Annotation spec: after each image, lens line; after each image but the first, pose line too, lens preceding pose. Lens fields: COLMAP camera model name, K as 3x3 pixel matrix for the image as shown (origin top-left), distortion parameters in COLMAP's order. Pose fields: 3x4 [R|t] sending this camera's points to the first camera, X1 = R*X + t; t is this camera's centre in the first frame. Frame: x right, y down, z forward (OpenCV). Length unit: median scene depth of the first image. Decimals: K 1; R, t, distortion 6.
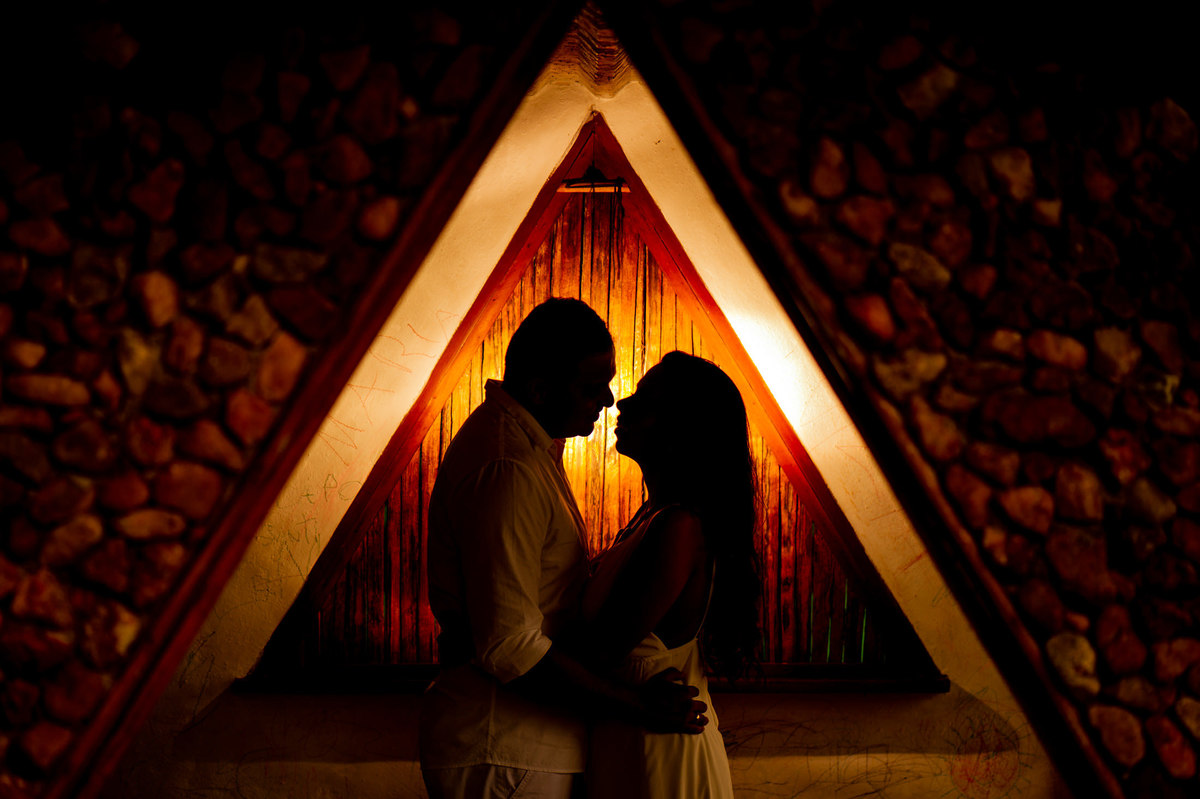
lens RADIAL K [[3623.4, 0, 562.5], [0, 3623.4, 397.7], [0, 0, 1]] dist [4.595855, 0.212889]
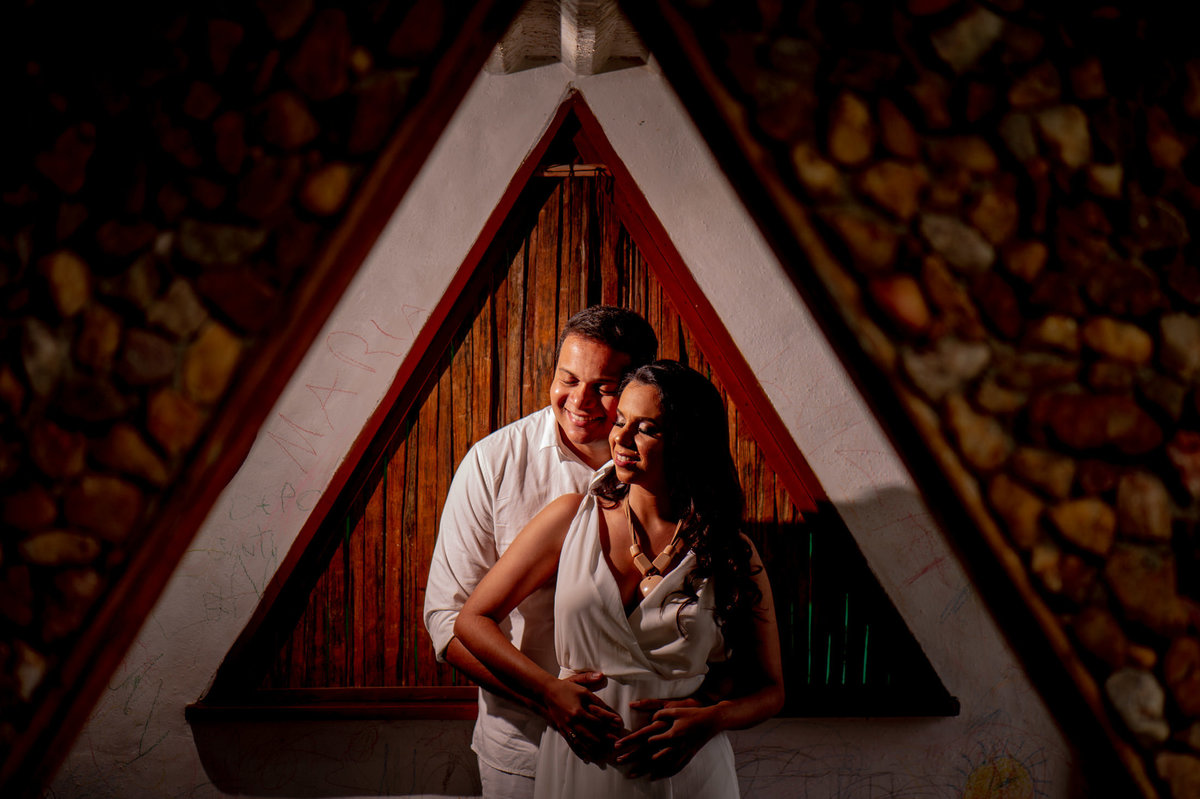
lens RADIAL K [[3606.7, 0, 600.0], [0, 3606.7, 399.5], [0, 0, 1]] dist [0.122507, 0.635063]
pose [[0.999843, -0.003364, 0.017405, -0.000915], [0.003363, 0.999994, 0.000070, 0.000282], [-0.017405, -0.000011, 0.999849, 0.186260]]
